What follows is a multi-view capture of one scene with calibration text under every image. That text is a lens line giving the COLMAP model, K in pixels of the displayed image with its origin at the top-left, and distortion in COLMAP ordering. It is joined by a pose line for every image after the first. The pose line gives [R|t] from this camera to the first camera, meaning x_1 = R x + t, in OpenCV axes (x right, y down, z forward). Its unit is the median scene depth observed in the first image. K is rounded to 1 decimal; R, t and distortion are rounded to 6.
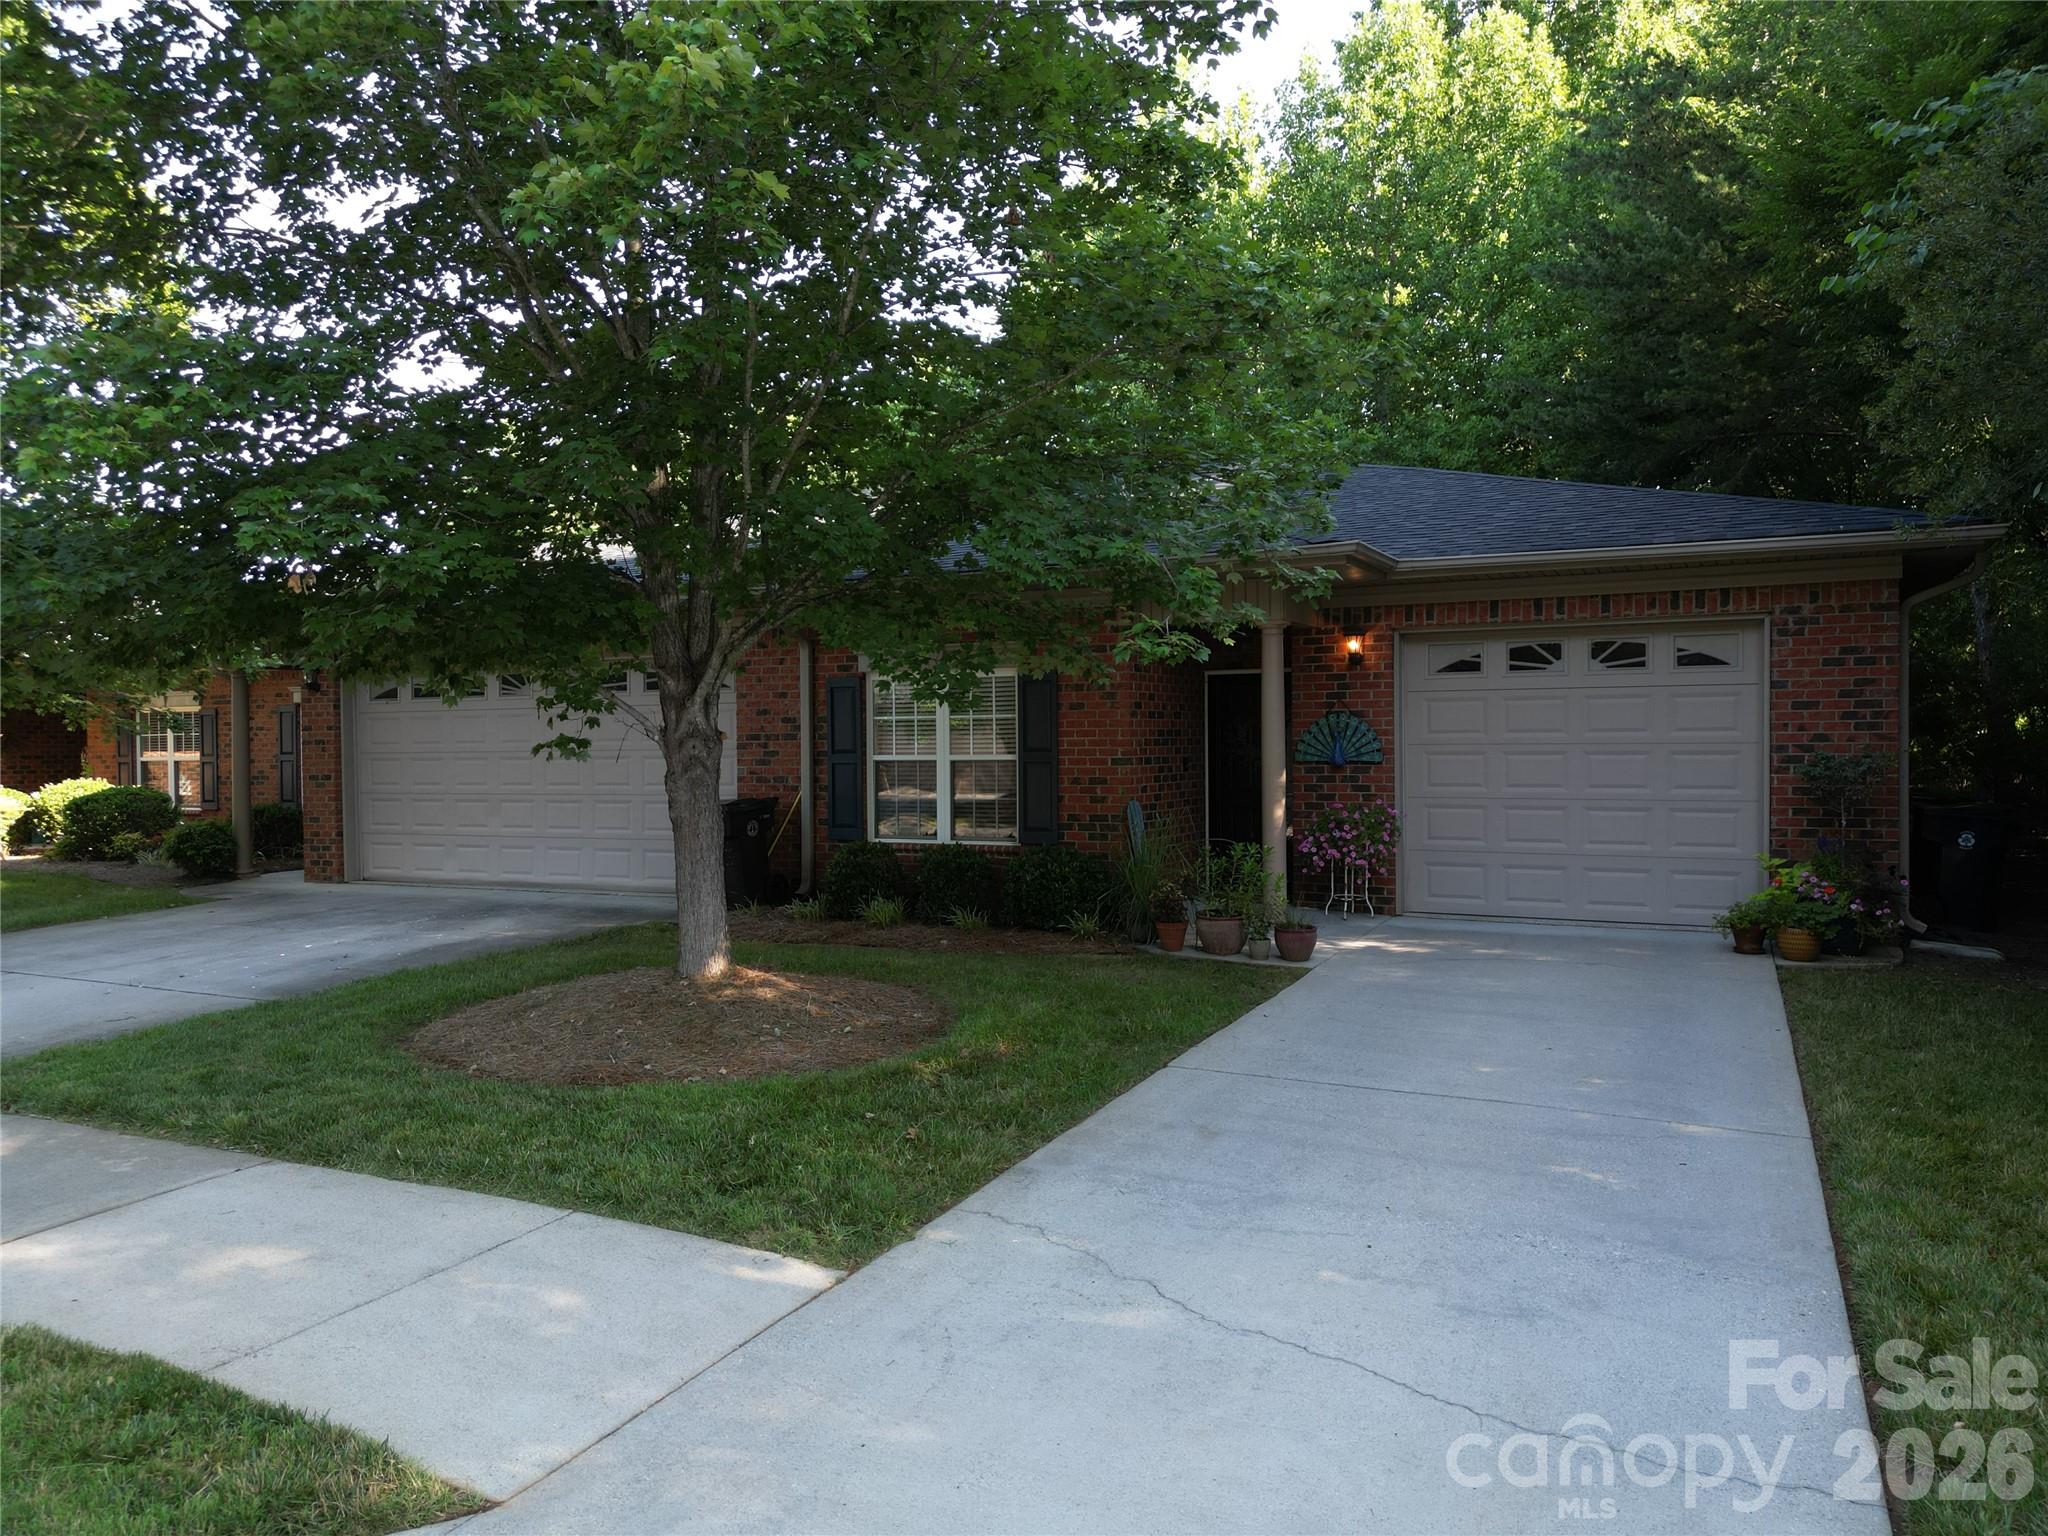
lens RADIAL K [[1452.3, 0, 1023.4], [0, 1452.3, 763.2], [0, 0, 1]] dist [0.072476, -0.060150]
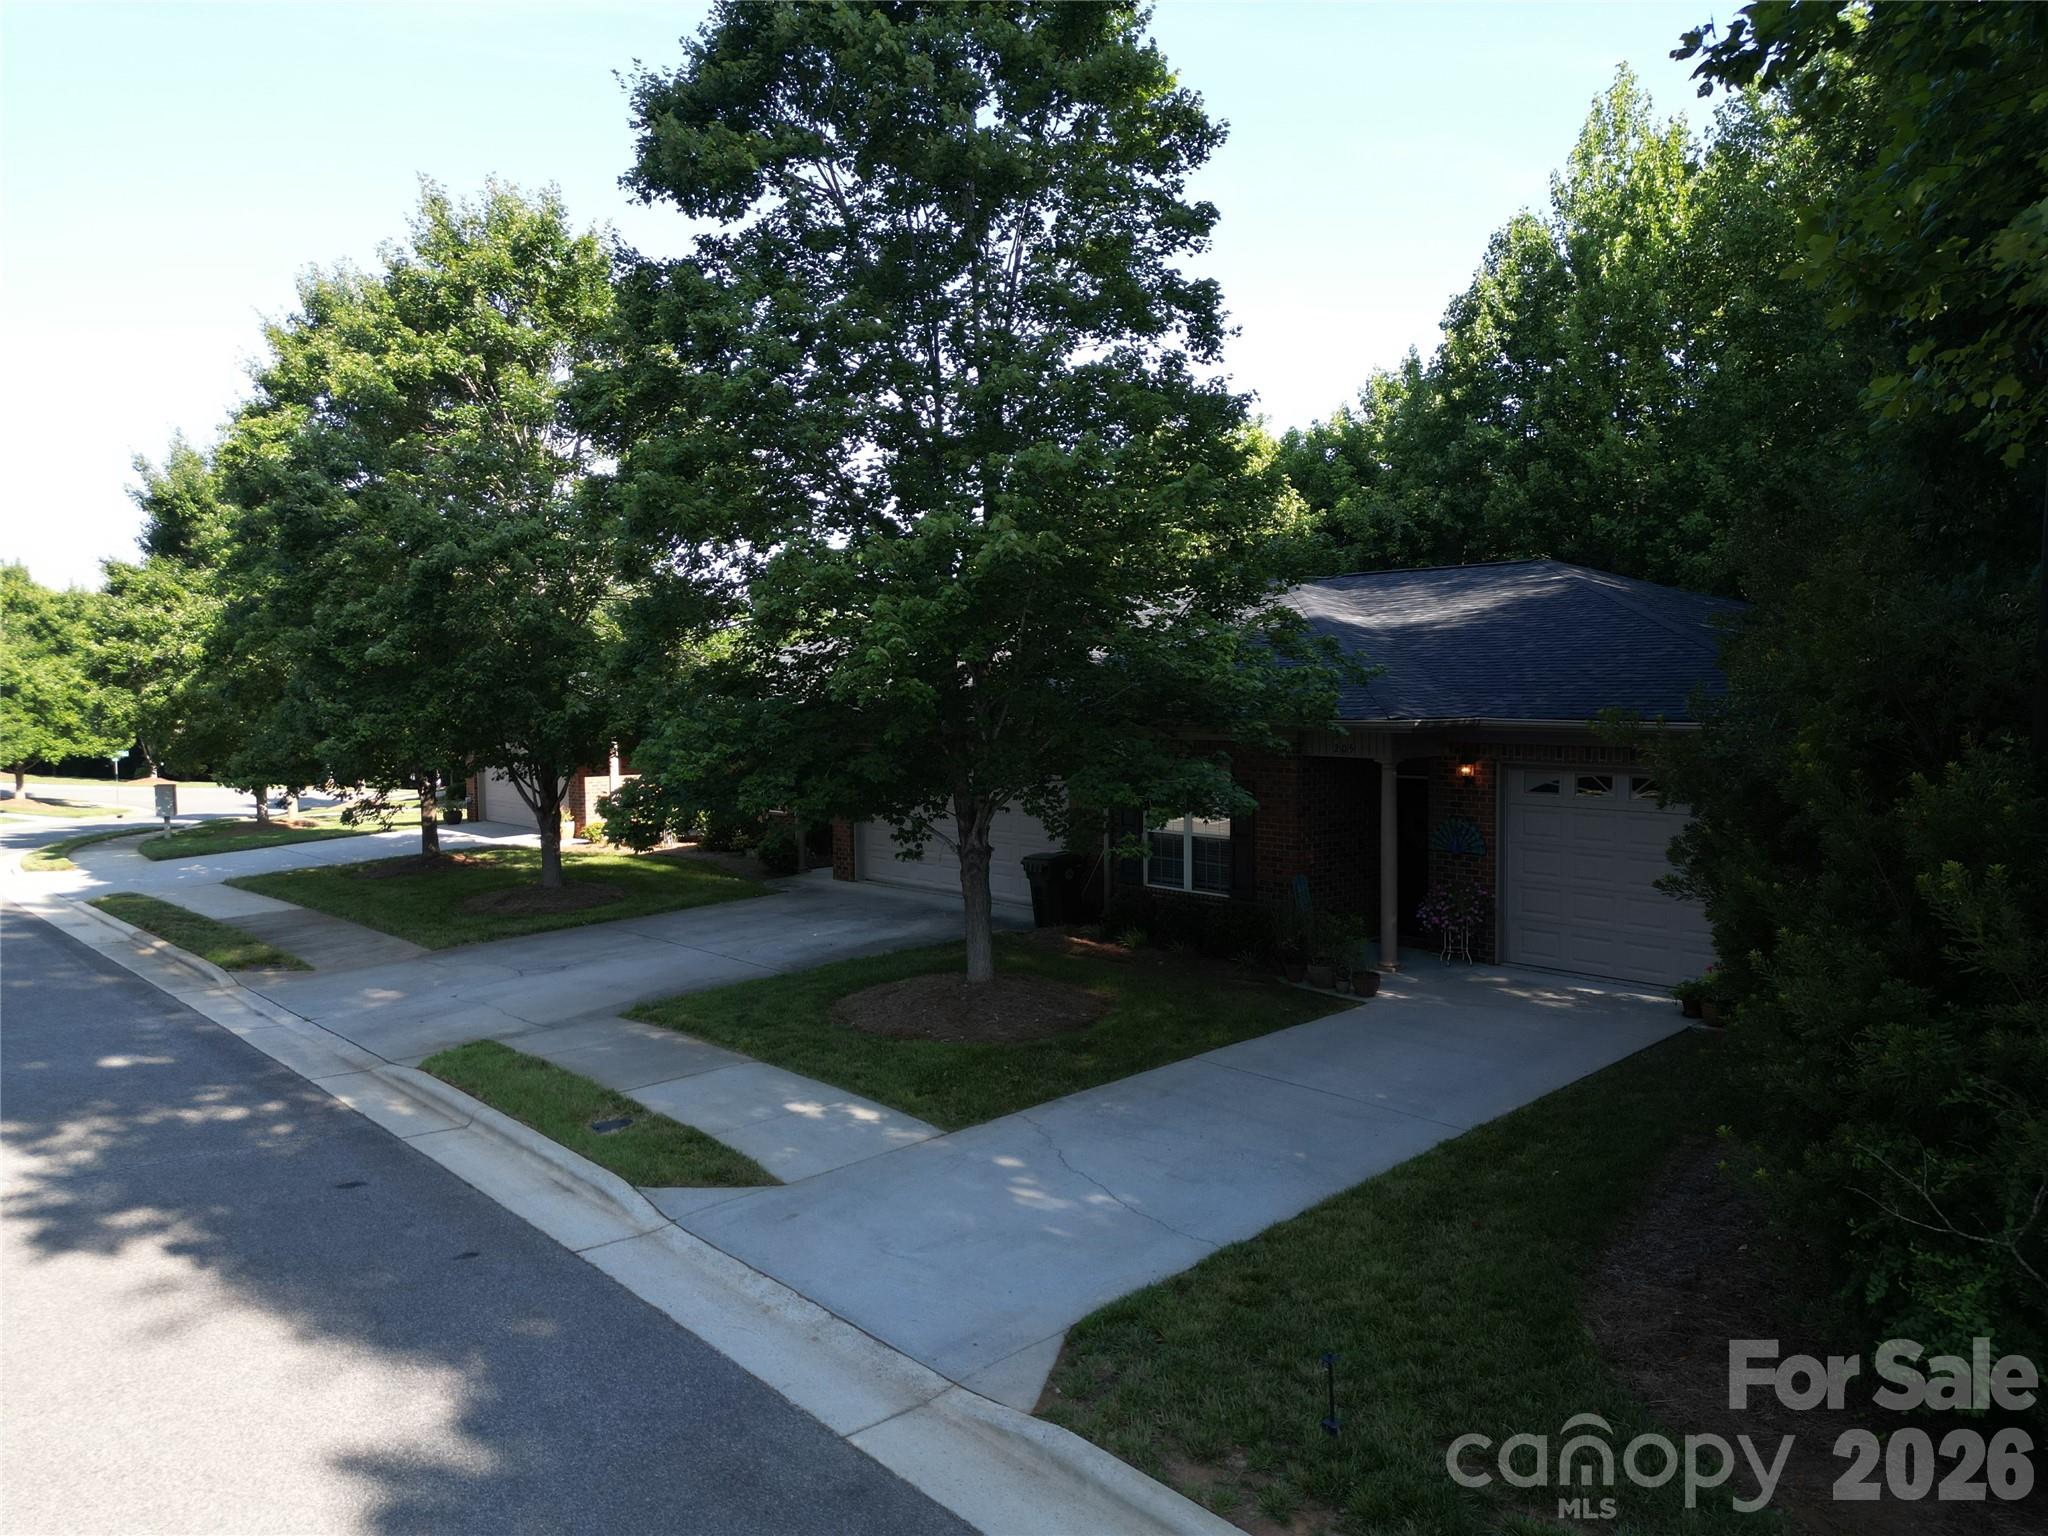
lens RADIAL K [[1437.7, 0, 1022.1], [0, 1437.7, 767.5], [0, 0, 1]] dist [0.045562, -0.000005]
pose [[0.929878, 0.023145, -0.367140, 0.480120], [-0.007618, 0.999016, 0.043684, -0.199390], [0.367790, -0.037824, 0.929139, -0.634333]]
